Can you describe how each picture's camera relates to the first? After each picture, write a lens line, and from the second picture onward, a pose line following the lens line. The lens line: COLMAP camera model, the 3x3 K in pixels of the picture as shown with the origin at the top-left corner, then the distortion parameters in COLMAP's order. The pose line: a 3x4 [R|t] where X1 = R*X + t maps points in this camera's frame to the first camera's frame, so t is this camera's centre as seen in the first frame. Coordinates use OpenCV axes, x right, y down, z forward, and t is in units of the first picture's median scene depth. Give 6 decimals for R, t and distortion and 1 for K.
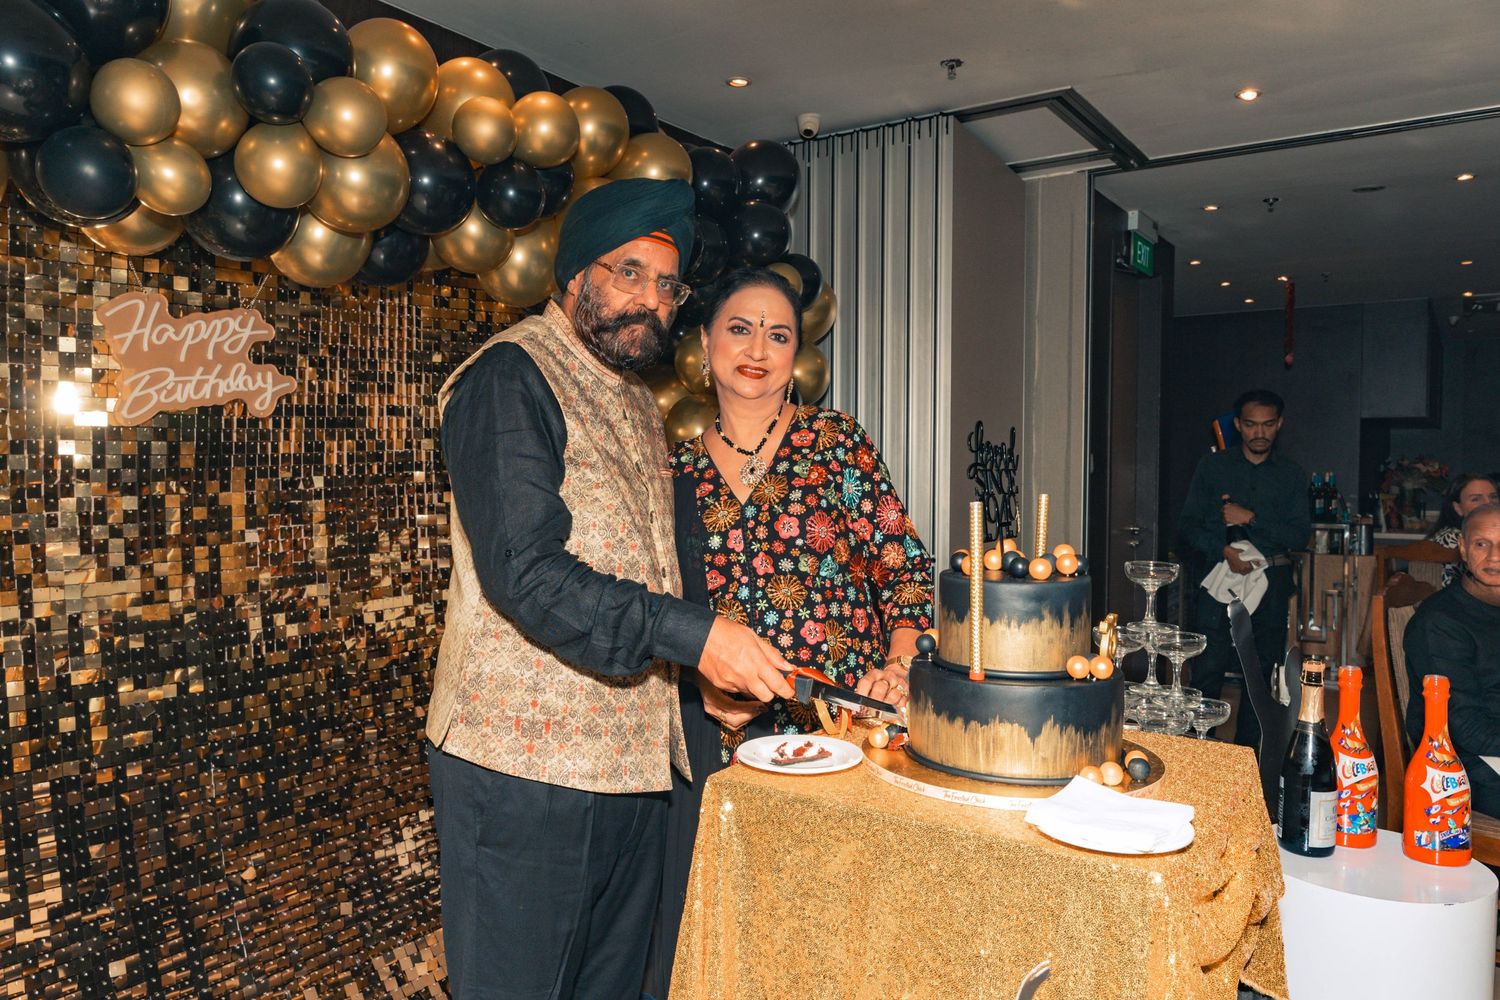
lens RADIAL K [[1046.2, 0, 757.3], [0, 1046.2, 515.7], [0, 0, 1]] dist [-0.009984, -0.004037]
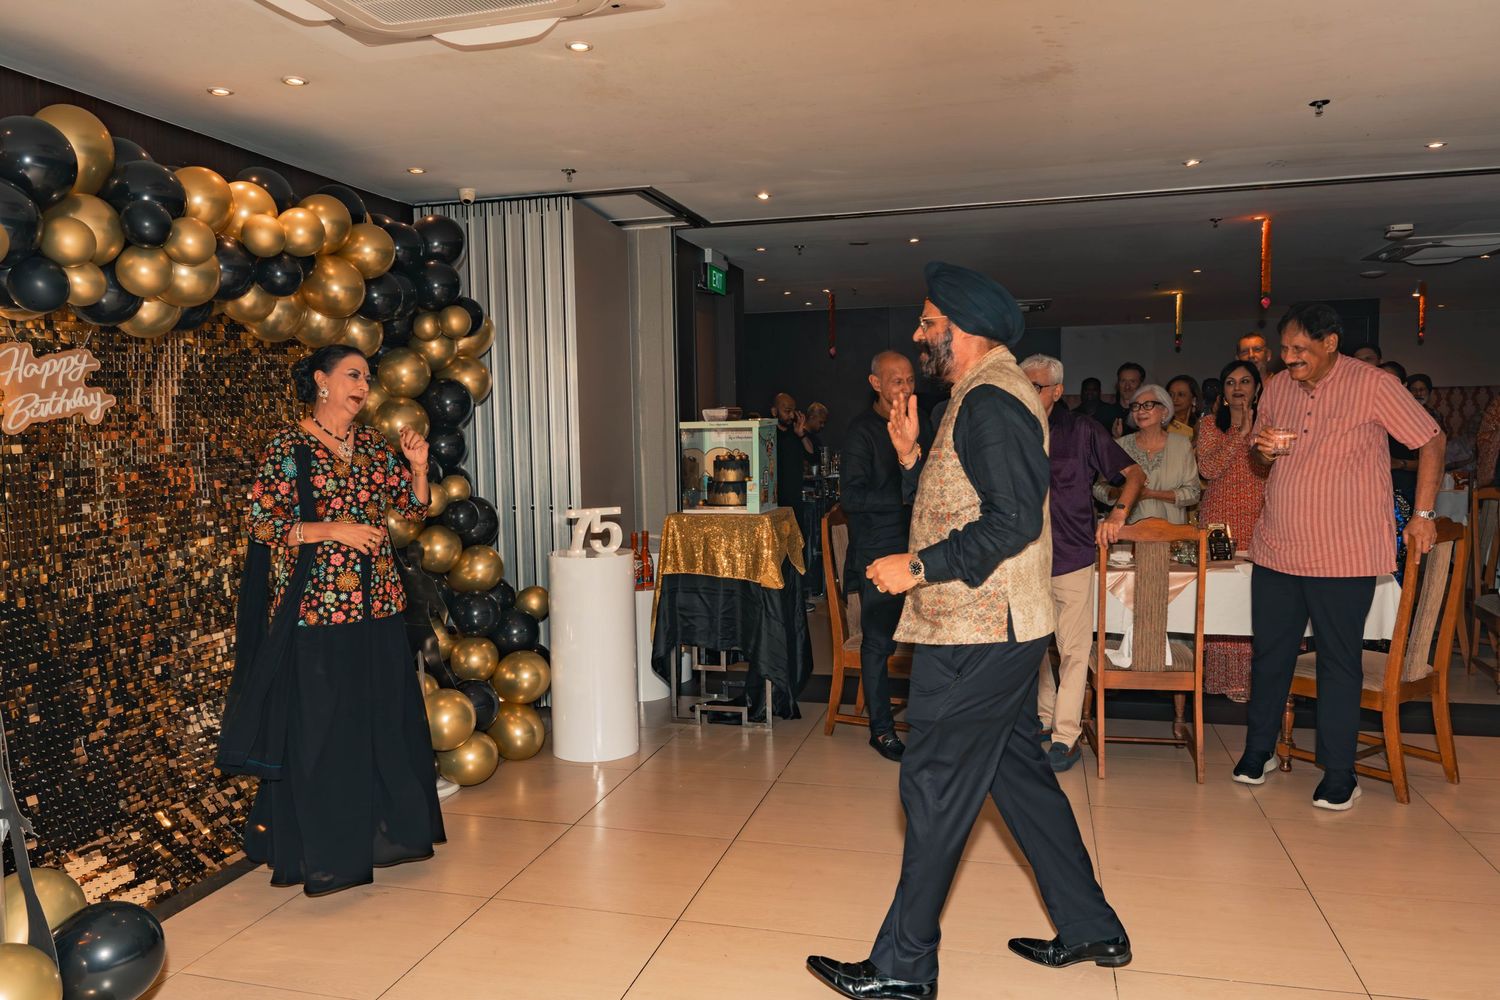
lens RADIAL K [[1046.2, 0, 757.3], [0, 1046.2, 515.7], [0, 0, 1]] dist [-0.009984, -0.004037]
pose [[0.943786, -0.048528, 0.326975, -0.091438], [0.036488, 0.998415, 0.042860, 0.002913], [-0.328536, -0.028520, 0.944061, -0.665286]]
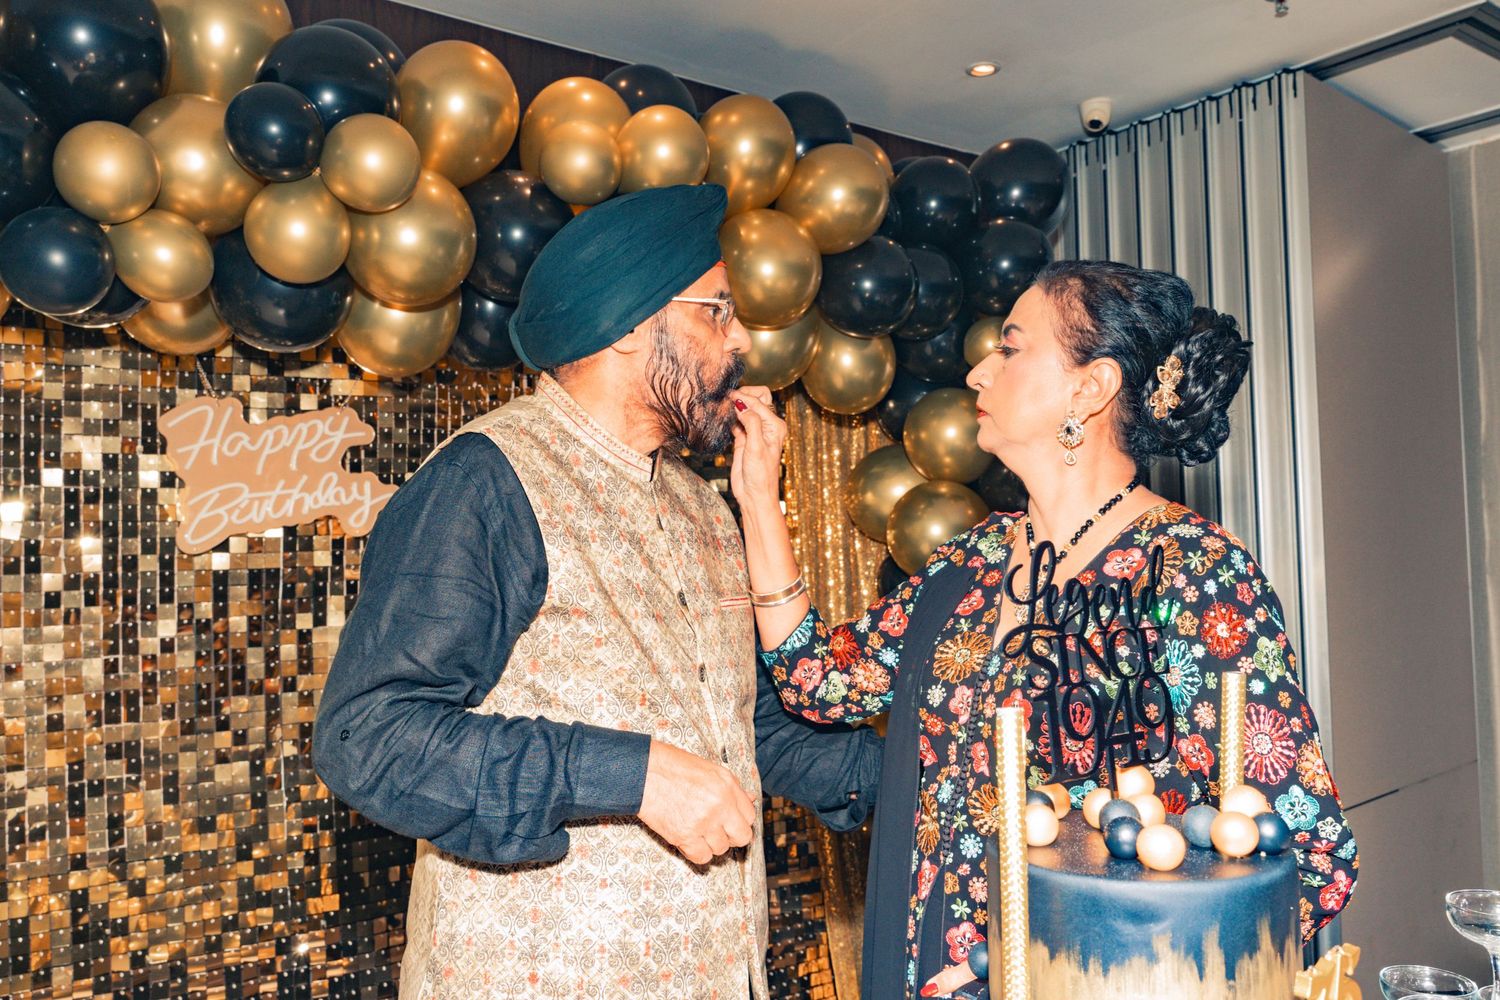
lens RADIAL K [[1215.3, 0, 750.0], [0, 1215.3, 500.0], [0, 0, 1]] dist [-0.002649, -0.004893]
pose [[0.943264, -0.040816, -0.329525, 0.139471], [0.008279, 0.994999, -0.099544, -0.024991], [0.331940, 0.091168, 0.938884, 0.200802]]
